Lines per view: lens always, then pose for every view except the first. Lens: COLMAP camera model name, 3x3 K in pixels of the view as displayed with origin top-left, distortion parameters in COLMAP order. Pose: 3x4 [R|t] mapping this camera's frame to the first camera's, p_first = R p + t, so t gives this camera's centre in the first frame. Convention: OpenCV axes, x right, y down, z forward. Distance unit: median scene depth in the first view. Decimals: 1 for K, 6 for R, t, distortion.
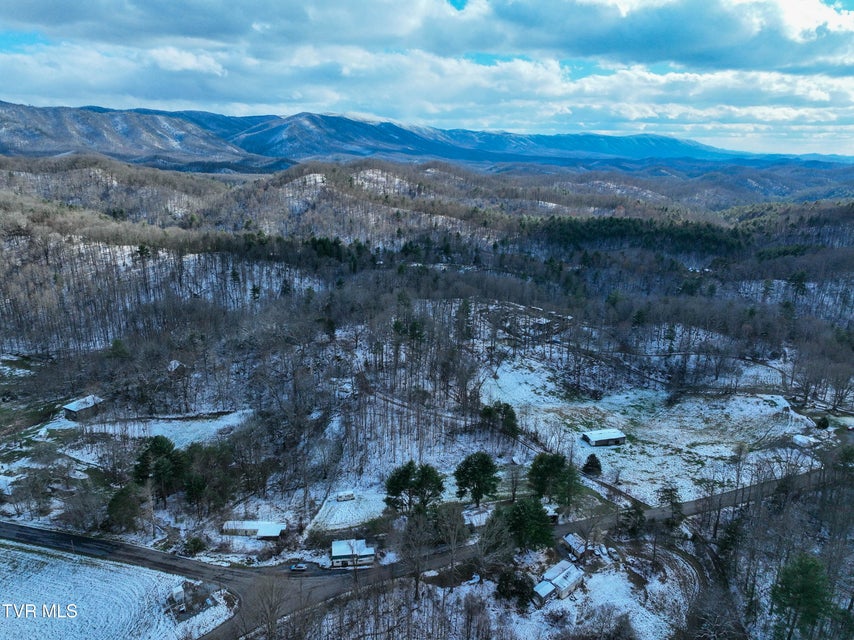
lens RADIAL K [[601.7, 0, 430.5], [0, 601.7, 320.3], [0, 0, 1]] dist [-0.002165, 0.023235]
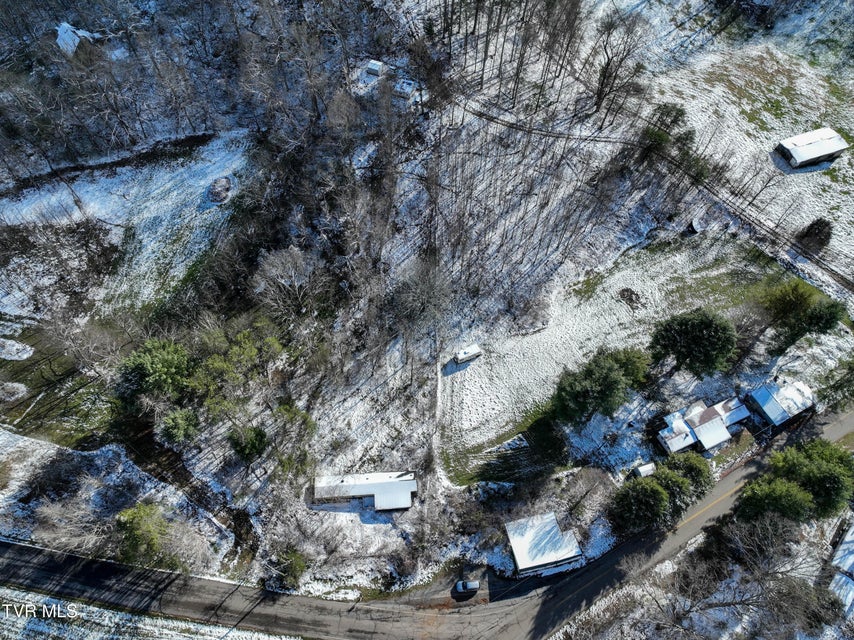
lens RADIAL K [[601.7, 0, 430.5], [0, 601.7, 320.3], [0, 0, 1]] dist [-0.002165, 0.023235]
pose [[0.996334, -0.069078, 0.050475, -0.258815], [0.011875, 0.695931, 0.718010, -0.231579], [-0.084726, -0.714778, 0.694200, 0.727166]]
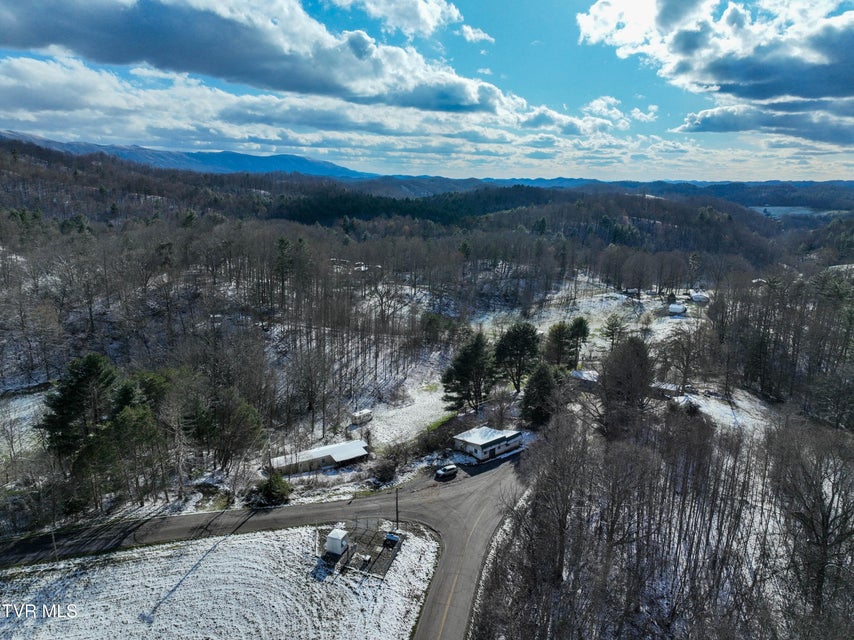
lens RADIAL K [[602.4, 0, 434.2], [0, 602.4, 309.3], [0, 0, 1]] dist [0.004731, 0.010934]
pose [[0.842859, -0.110376, 0.526693, -0.537762], [0.136993, 0.990504, -0.011652, 0.226751], [-0.520405, 0.081974, 0.849976, 0.403776]]
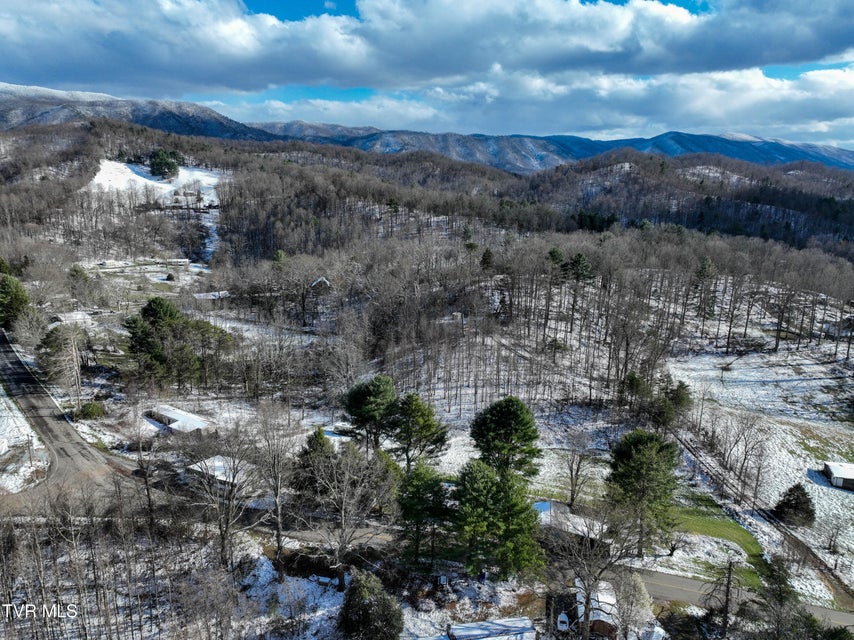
lens RADIAL K [[601.7, 0, 430.5], [0, 601.7, 320.3], [0, 0, 1]] dist [-0.002165, 0.023235]
pose [[0.837738, 0.127525, -0.530974, 0.369560], [-0.151313, 0.988485, -0.001326, 0.187500], [0.524691, 0.081453, 0.847387, 0.555481]]
